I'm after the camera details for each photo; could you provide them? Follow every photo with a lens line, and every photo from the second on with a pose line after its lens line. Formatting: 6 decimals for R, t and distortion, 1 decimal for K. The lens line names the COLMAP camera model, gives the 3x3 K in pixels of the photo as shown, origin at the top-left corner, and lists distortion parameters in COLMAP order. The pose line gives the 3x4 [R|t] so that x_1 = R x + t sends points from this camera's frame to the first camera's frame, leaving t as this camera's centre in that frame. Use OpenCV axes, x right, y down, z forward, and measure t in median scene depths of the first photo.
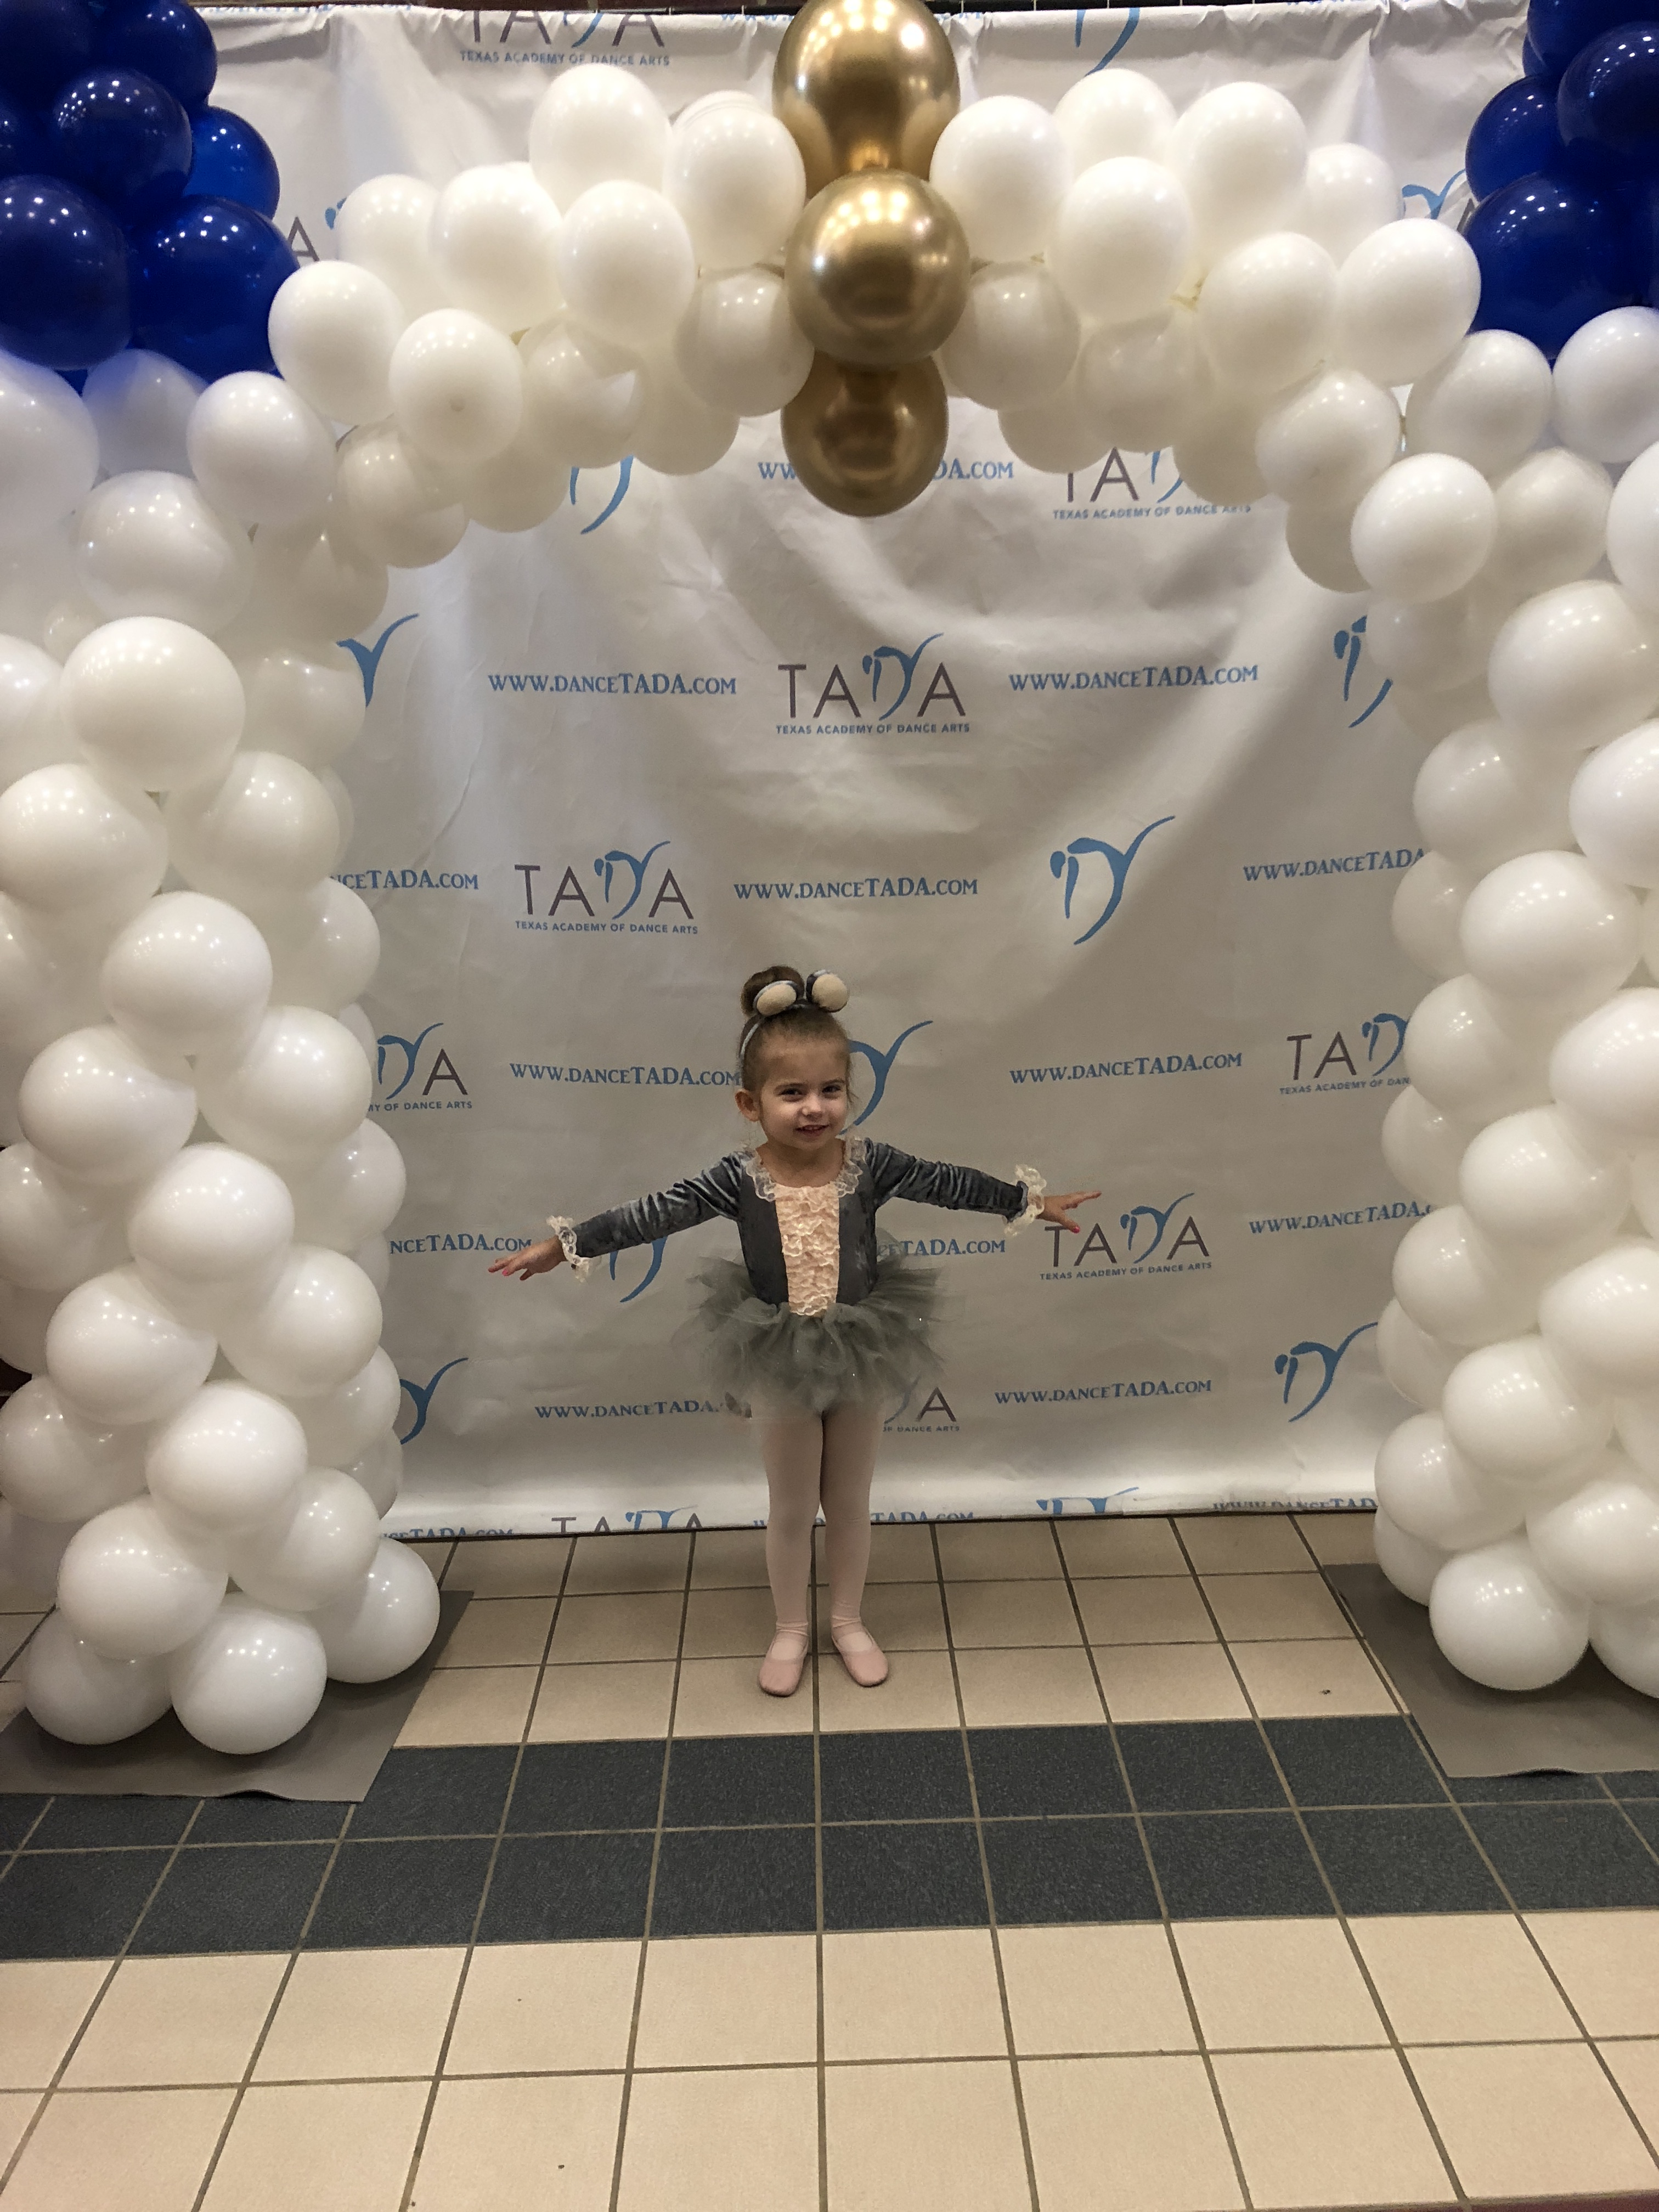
lens RADIAL K [[1750.0, 0, 815.2], [0, 1750.0, 1101.2], [0, 0, 1]] dist [0.061343, -0.137759]
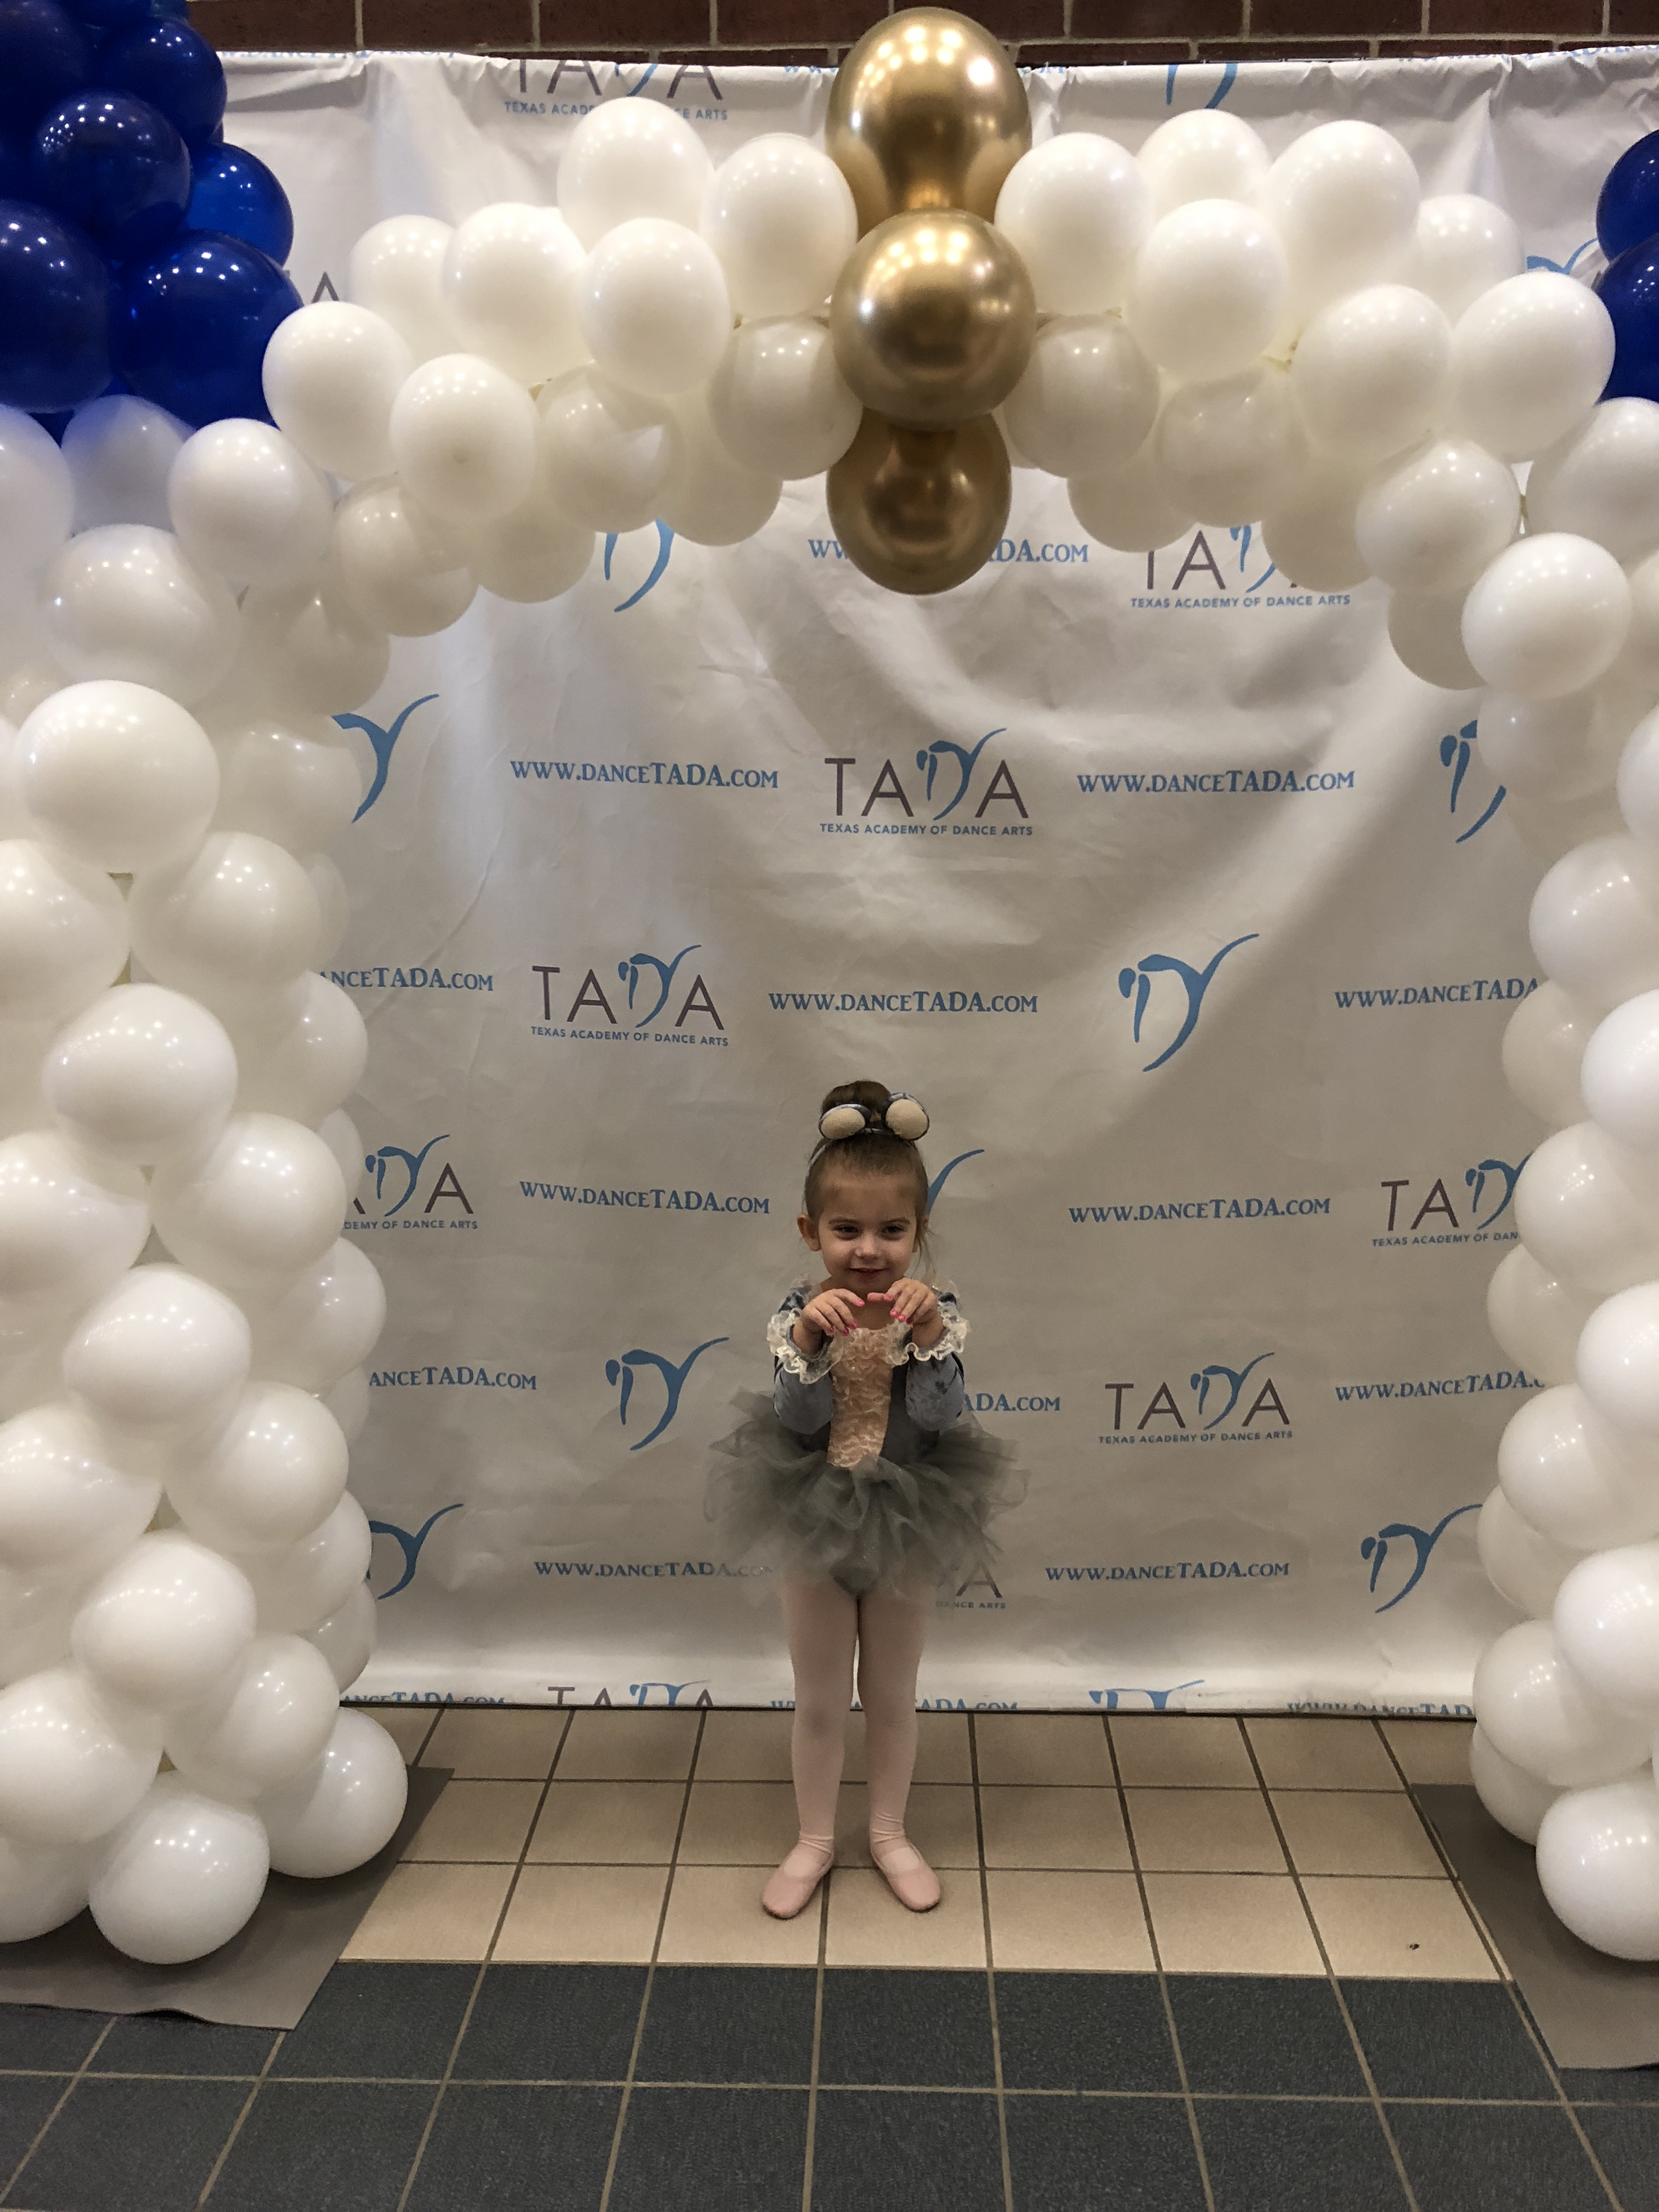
lens RADIAL K [[1758.1, 0, 835.1], [0, 1758.1, 1102.8], [0, 0, 1]] dist [0.047508, -0.123481]
pose [[0.998751, 0.032877, -0.037629, 0.025065], [-0.035175, 0.997449, -0.062115, -0.012457], [0.035491, 0.063361, 0.997359, 0.097801]]
